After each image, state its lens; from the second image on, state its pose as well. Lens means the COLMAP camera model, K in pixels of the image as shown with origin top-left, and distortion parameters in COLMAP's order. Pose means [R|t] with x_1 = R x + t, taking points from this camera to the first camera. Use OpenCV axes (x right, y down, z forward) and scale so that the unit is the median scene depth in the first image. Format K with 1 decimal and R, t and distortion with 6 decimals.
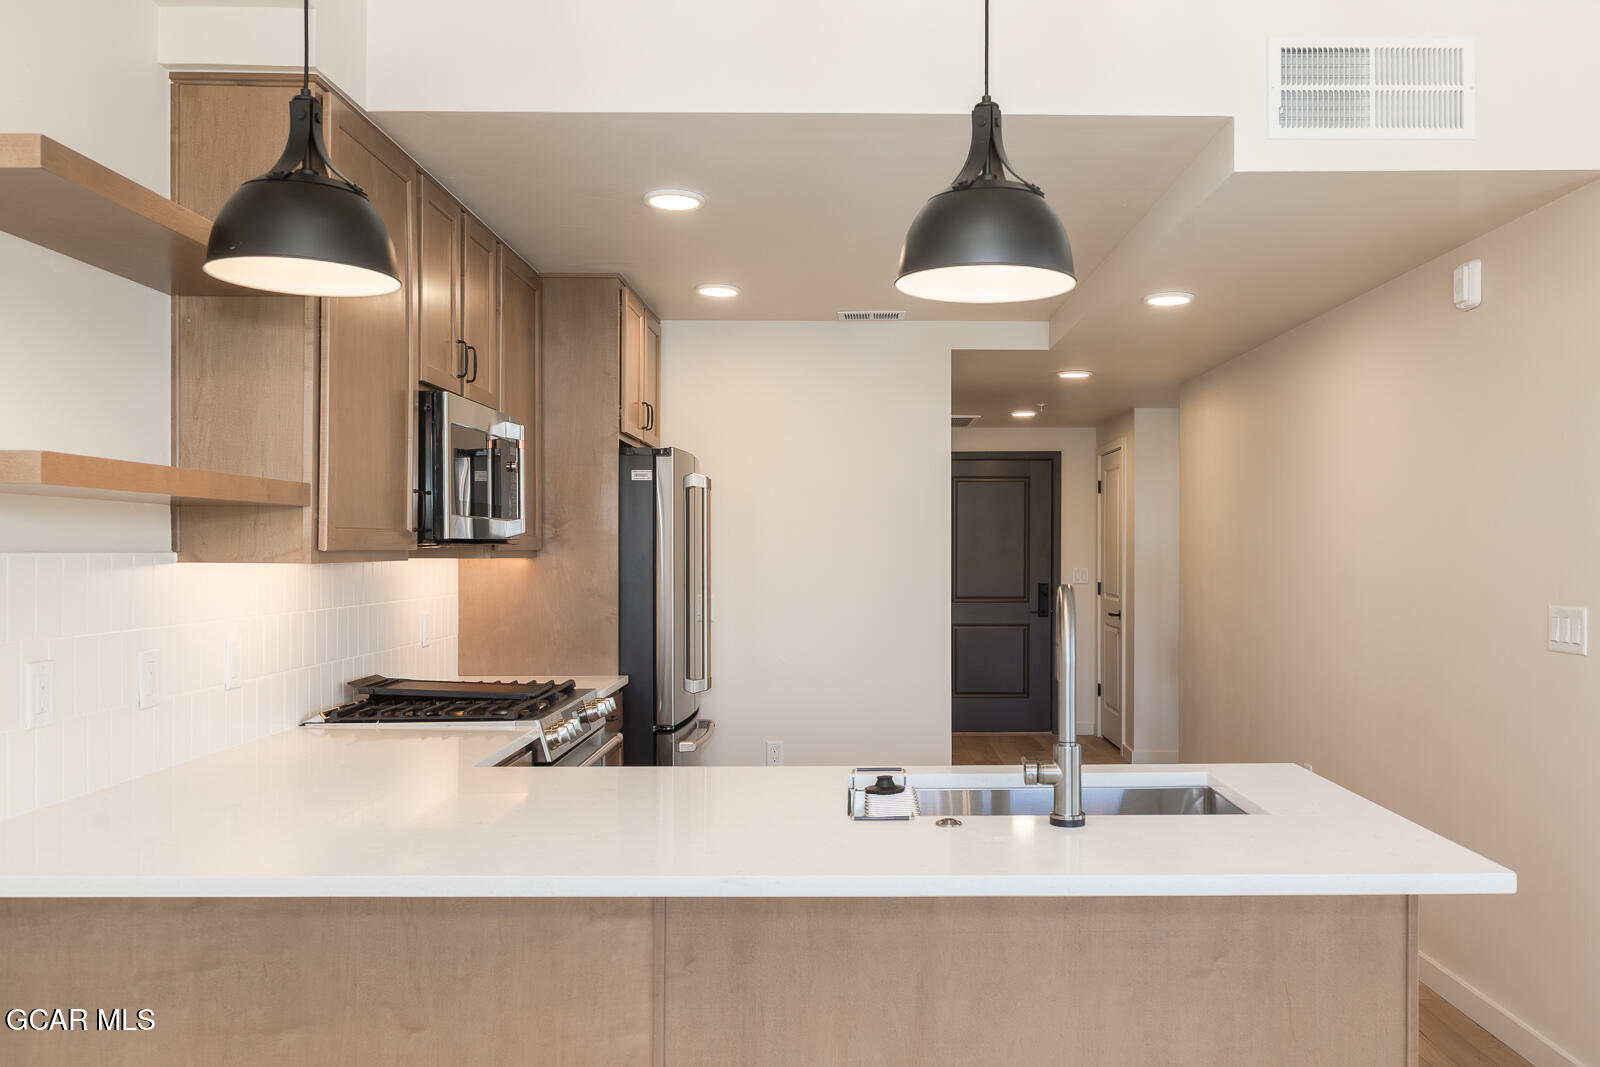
lens RADIAL K [[1257.1, 0, 803.6], [0, 1257.1, 554.5], [0, 0, 1]] dist [0.002424, 0.000363]
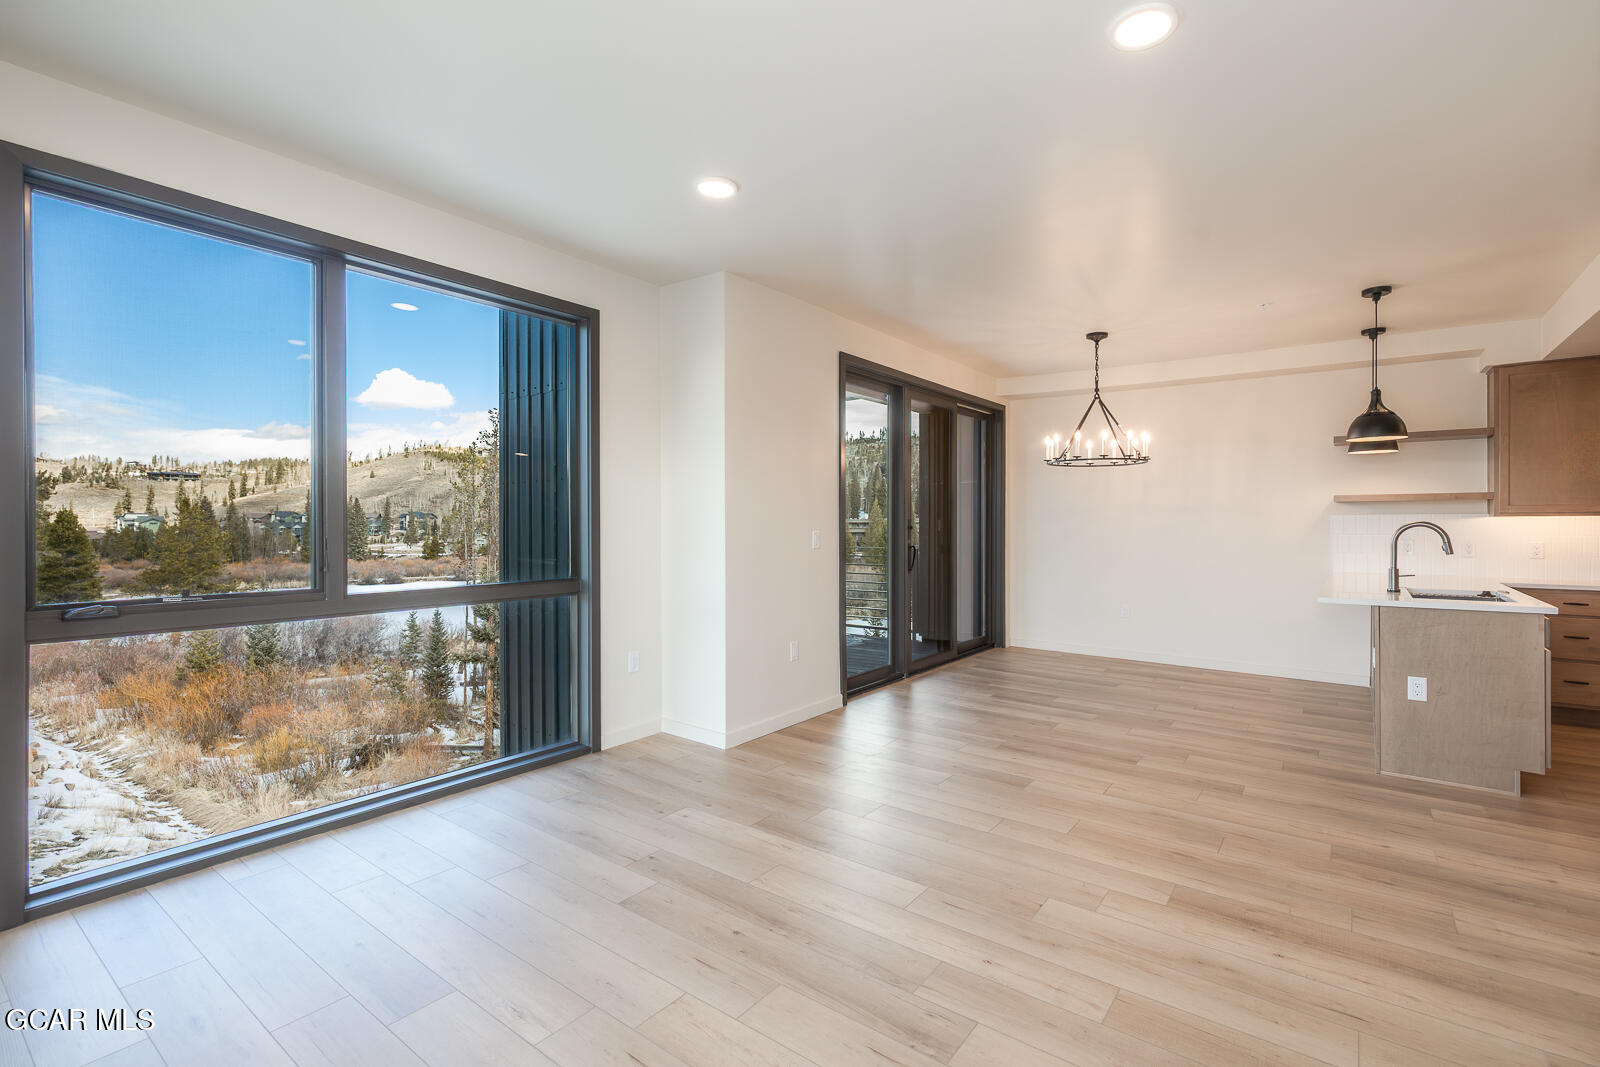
lens RADIAL K [[702.5, 0, 802.5], [0, 702.5, 532.0], [0, 0, 1]] dist [0.001643, -0.000104]
pose [[-0.605219, 0.008433, -0.796014, 1.726985], [-0.001315, 0.999932, 0.011594, 0.023531], [0.796058, 0.008064, -0.605167, 0.556475]]
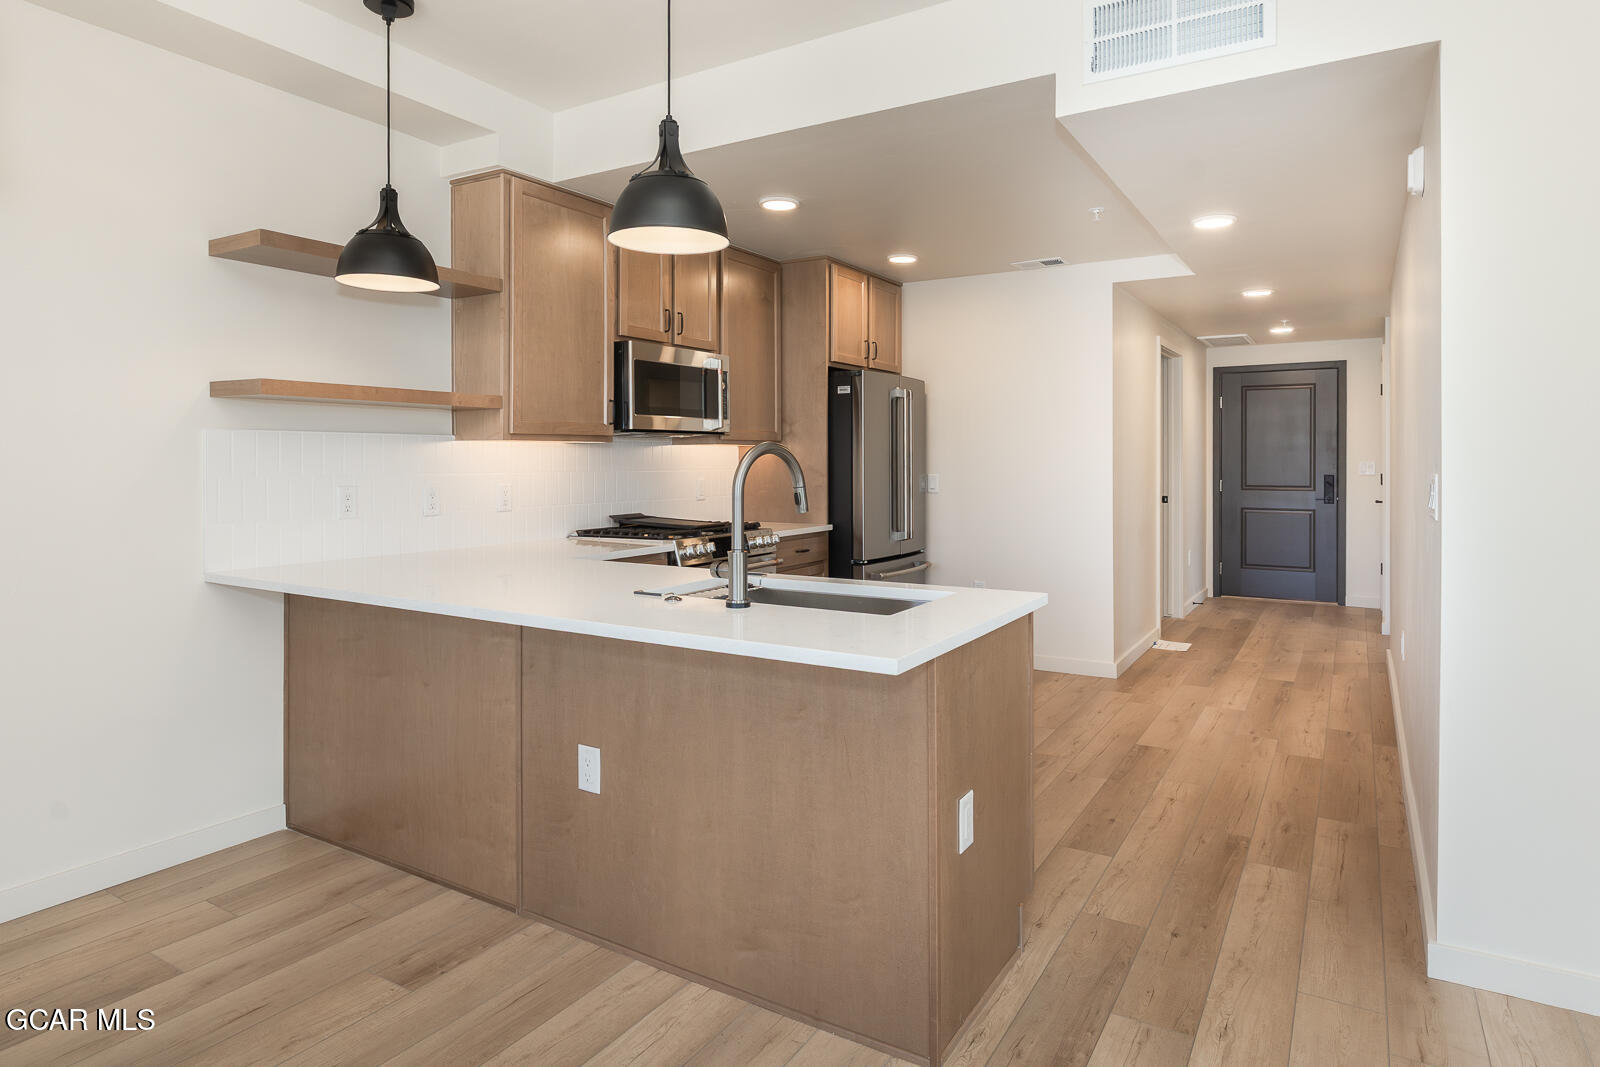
lens RADIAL K [[896.3, 0, 801.0], [0, 896.3, 464.3], [0, 0, 1]] dist [-0.010848, -0.000200]
pose [[0.854392, 0.000831, -0.519629, 0.524050], [-0.000525, 1.000000, 0.000735, 0.033179], [0.519629, -0.000355, 0.854392, 0.104709]]
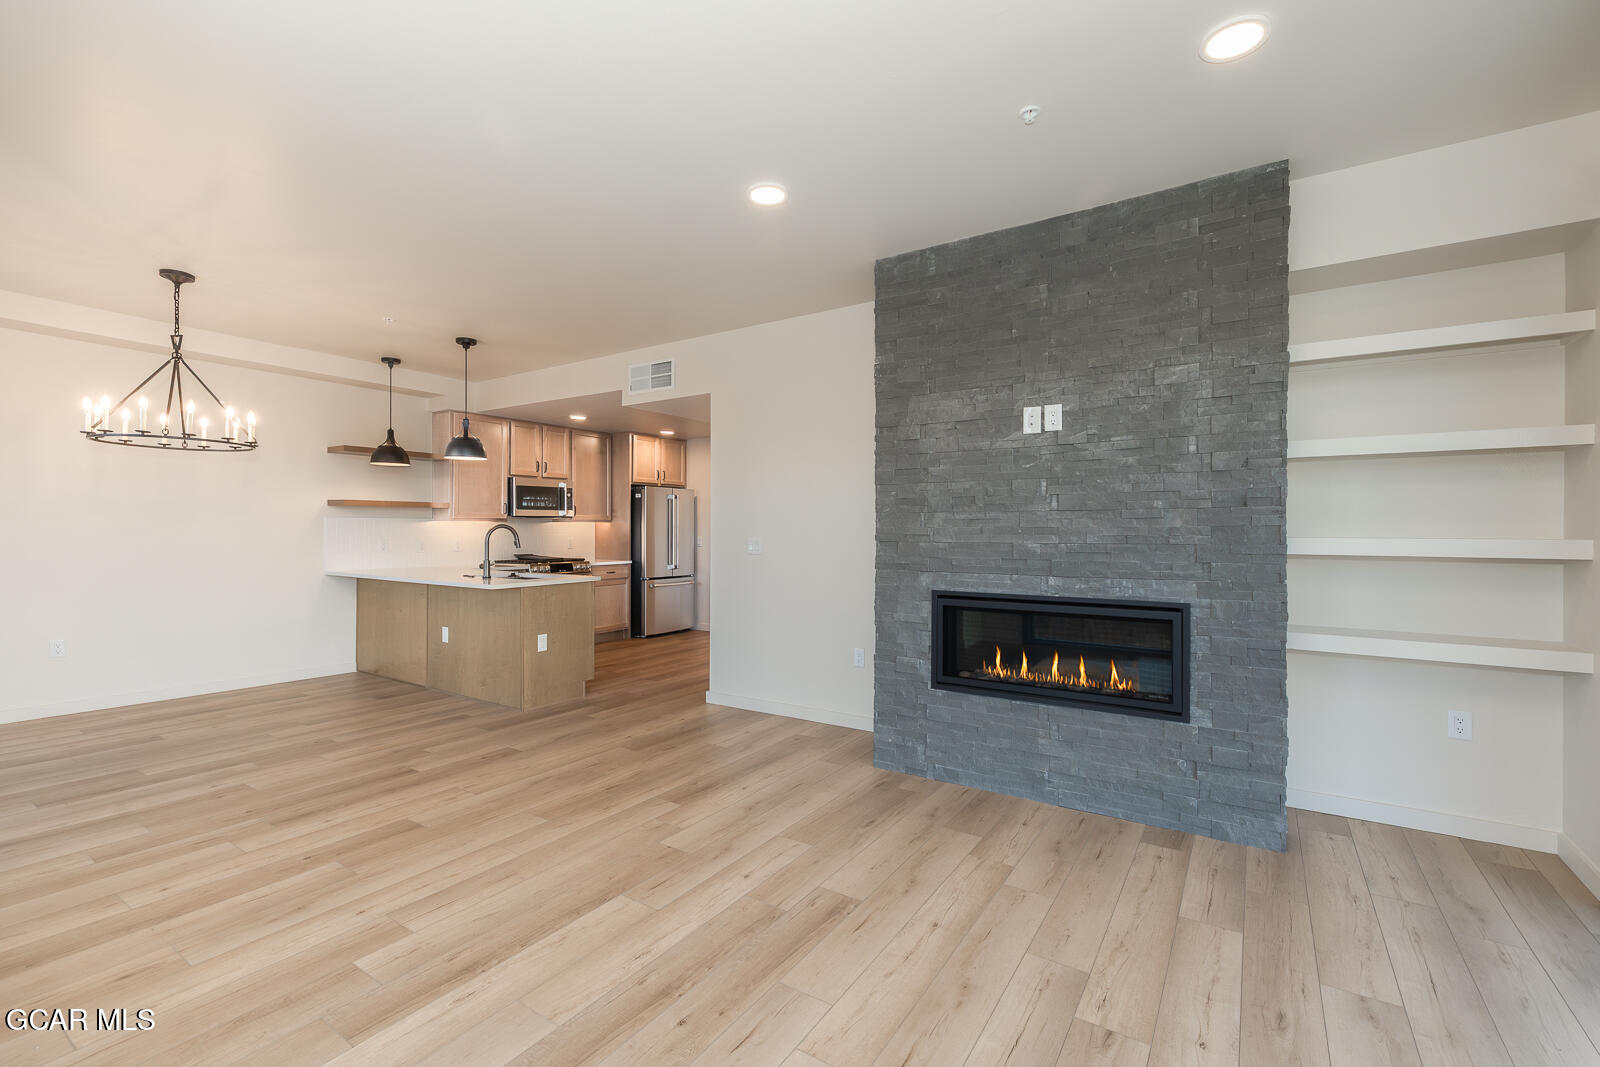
lens RADIAL K [[702.5, 0, 802.5], [0, 702.5, 532.0], [0, 0, 1]] dist [0.001643, -0.000104]
pose [[0.830594, 0.004244, -0.556862, 1.618916], [-0.003752, 0.999991, 0.002025, 0.029196], [0.556866, 0.000408, 0.830602, -0.280235]]
